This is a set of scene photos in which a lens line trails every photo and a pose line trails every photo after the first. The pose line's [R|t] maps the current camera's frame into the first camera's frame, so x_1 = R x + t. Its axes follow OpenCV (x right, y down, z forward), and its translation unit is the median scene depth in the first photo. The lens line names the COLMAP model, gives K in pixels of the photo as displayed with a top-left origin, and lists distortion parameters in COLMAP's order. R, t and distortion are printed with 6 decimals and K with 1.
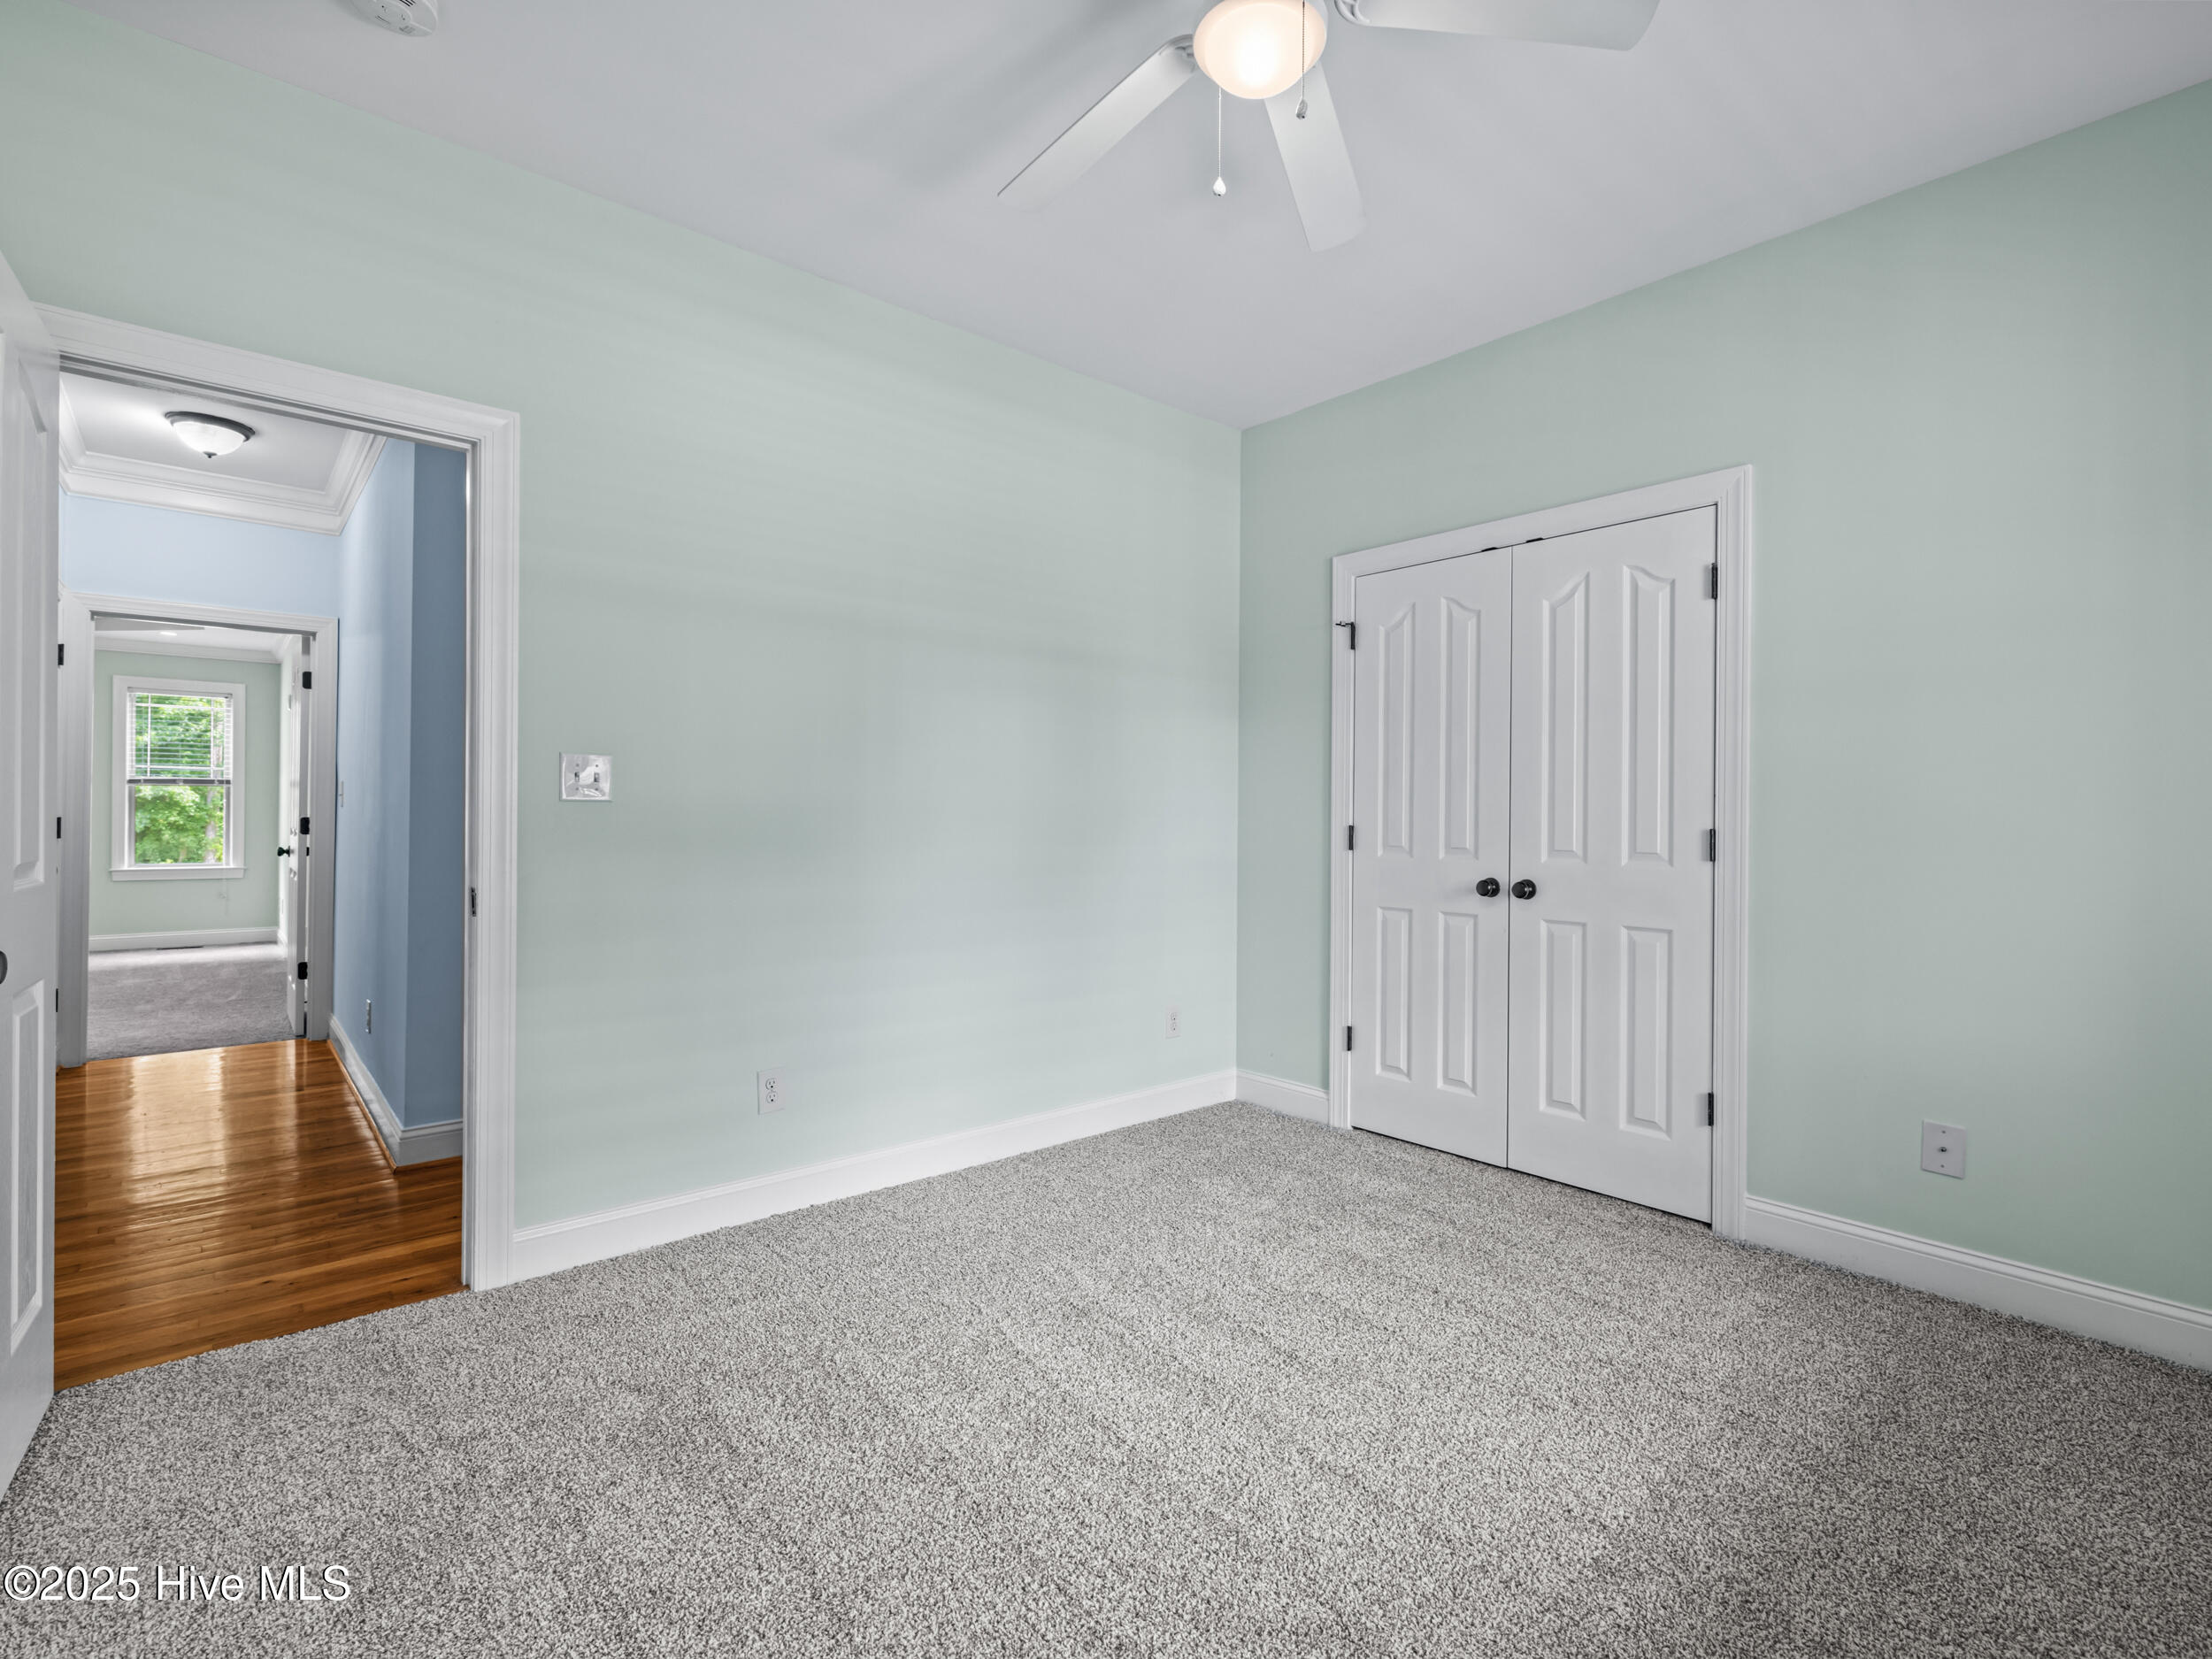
lens RADIAL K [[1042.0, 0, 1104.3], [0, 1042.0, 820.5], [0, 0, 1]] dist [-0.001003, 0.000528]
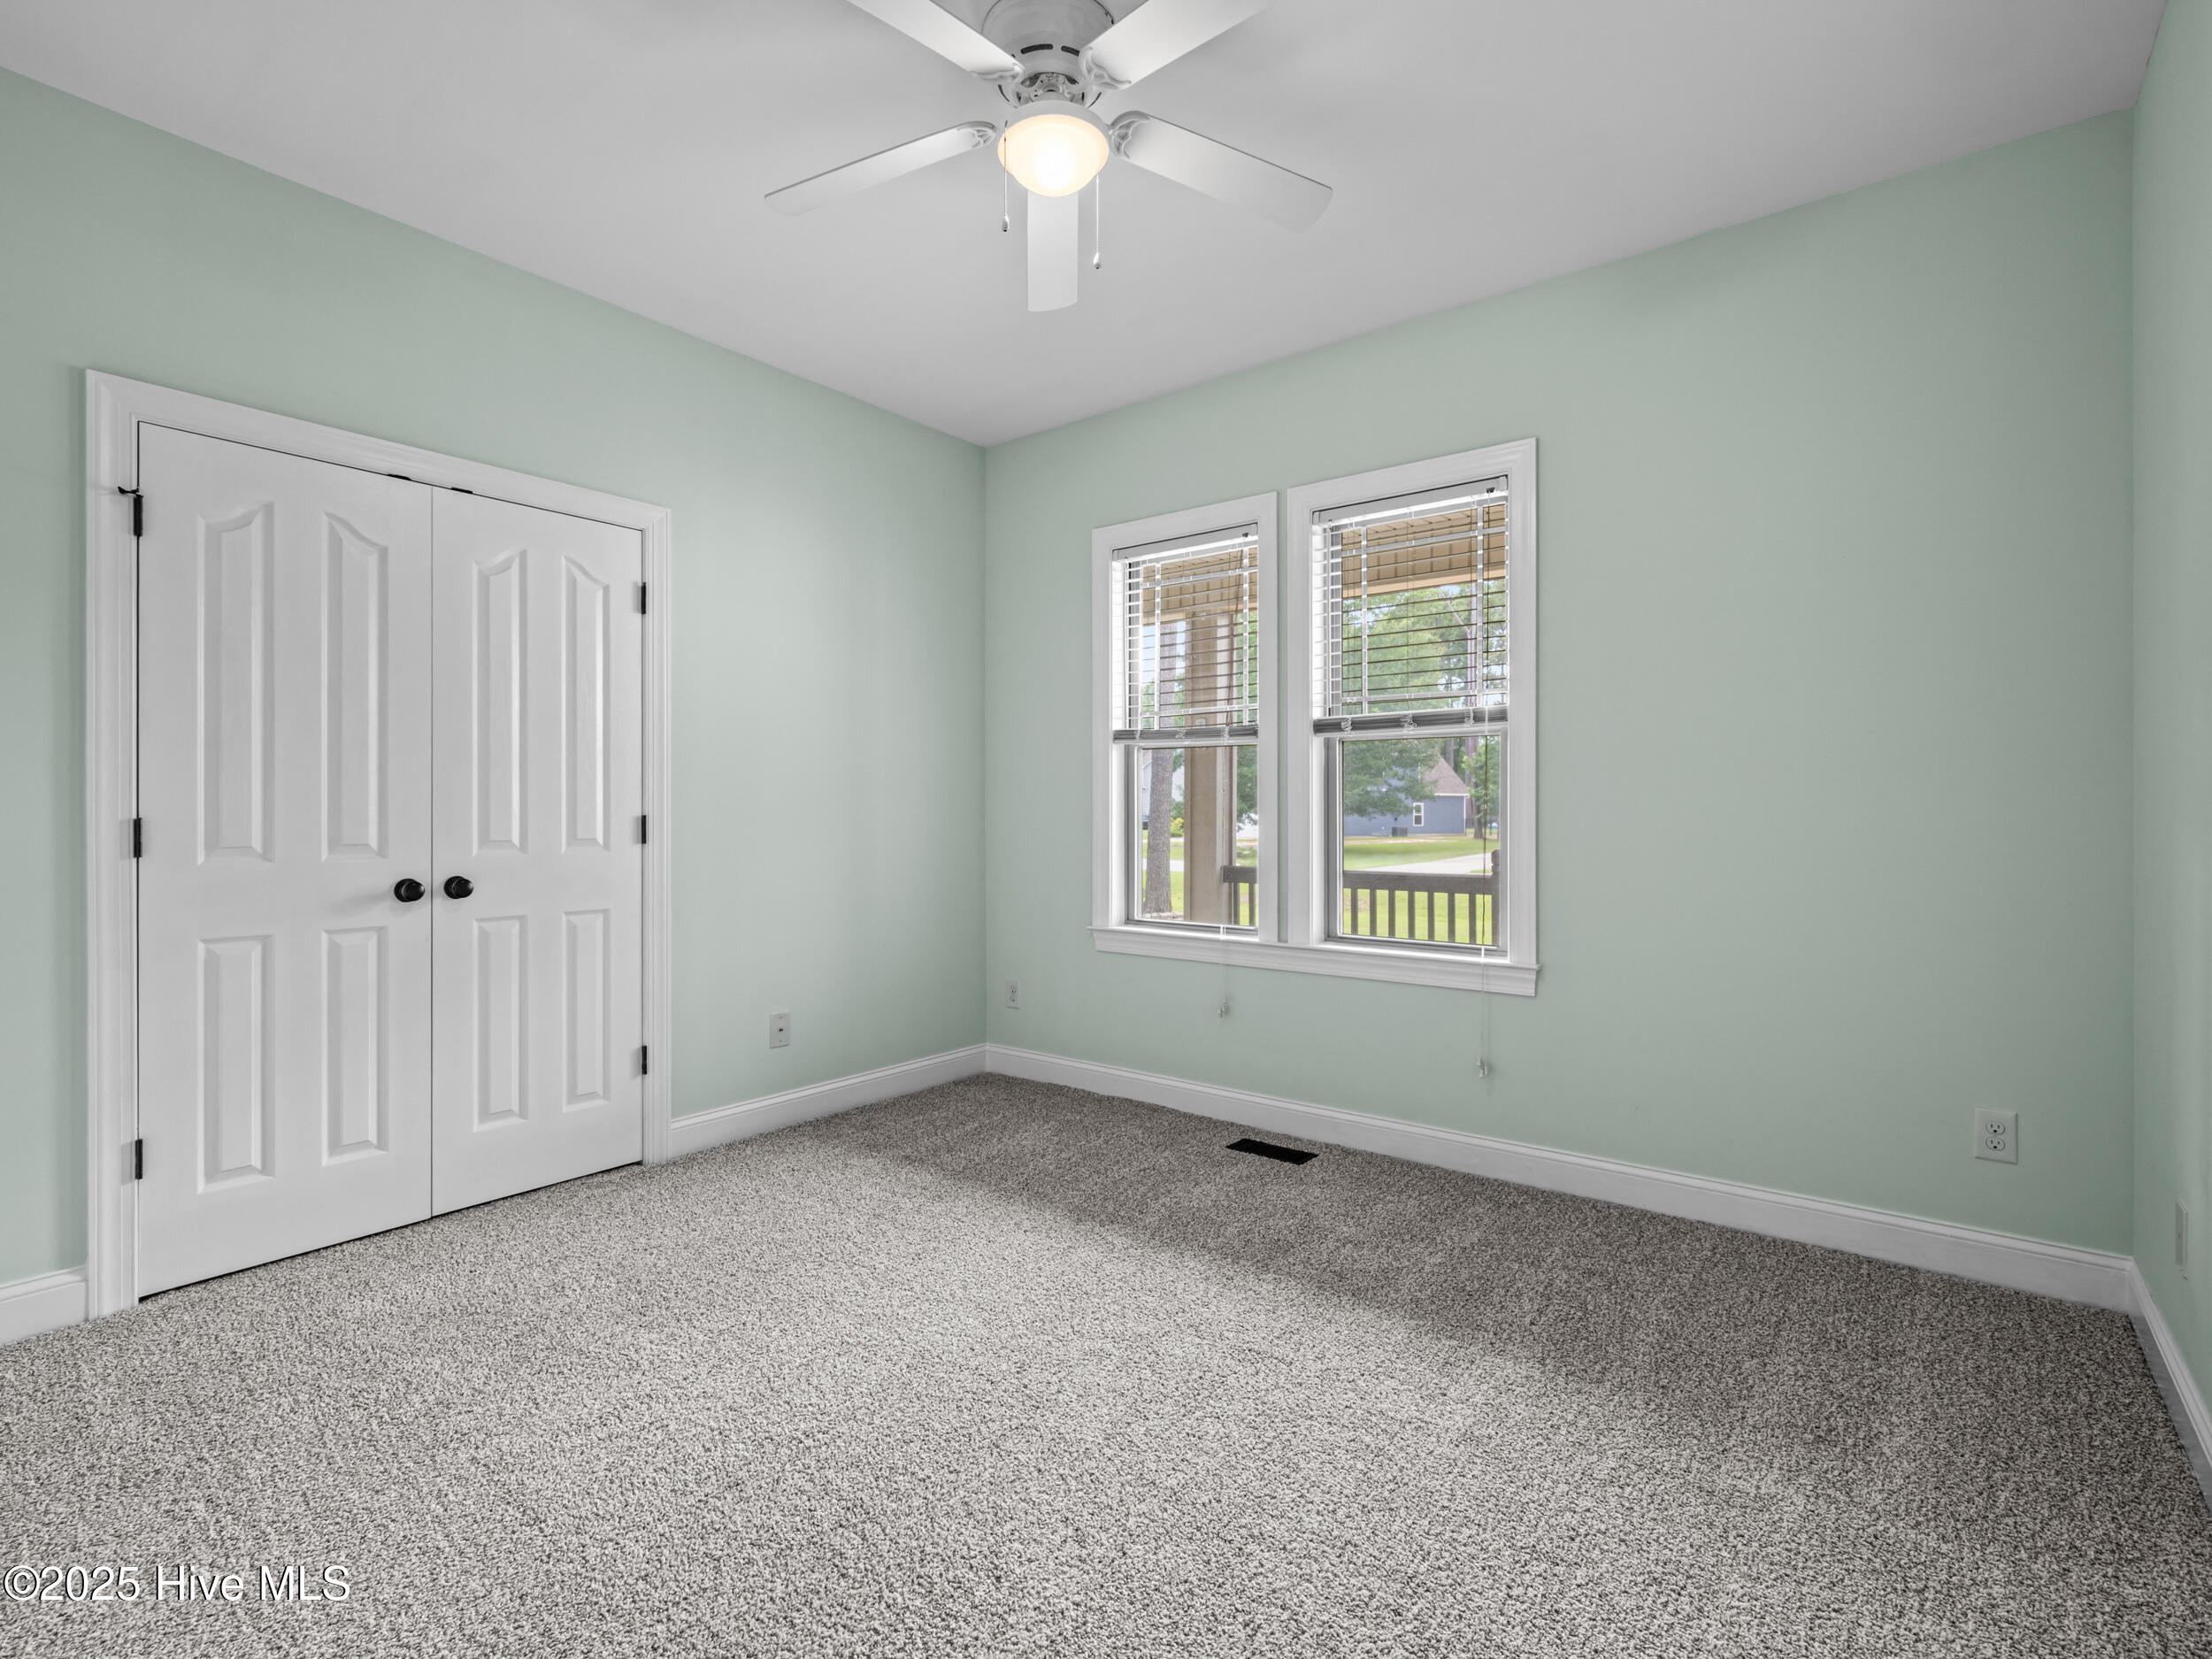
lens RADIAL K [[1038.8, 0, 1100.4], [0, 1038.8, 814.8], [0, 0, 1]] dist [-0.002442, 0.000867]
pose [[-0.195214, -0.011278, 0.980696, -0.546771], [-0.001758, 0.999936, 0.011149, -0.005283], [-0.980759, 0.000452, -0.195221, 0.631255]]
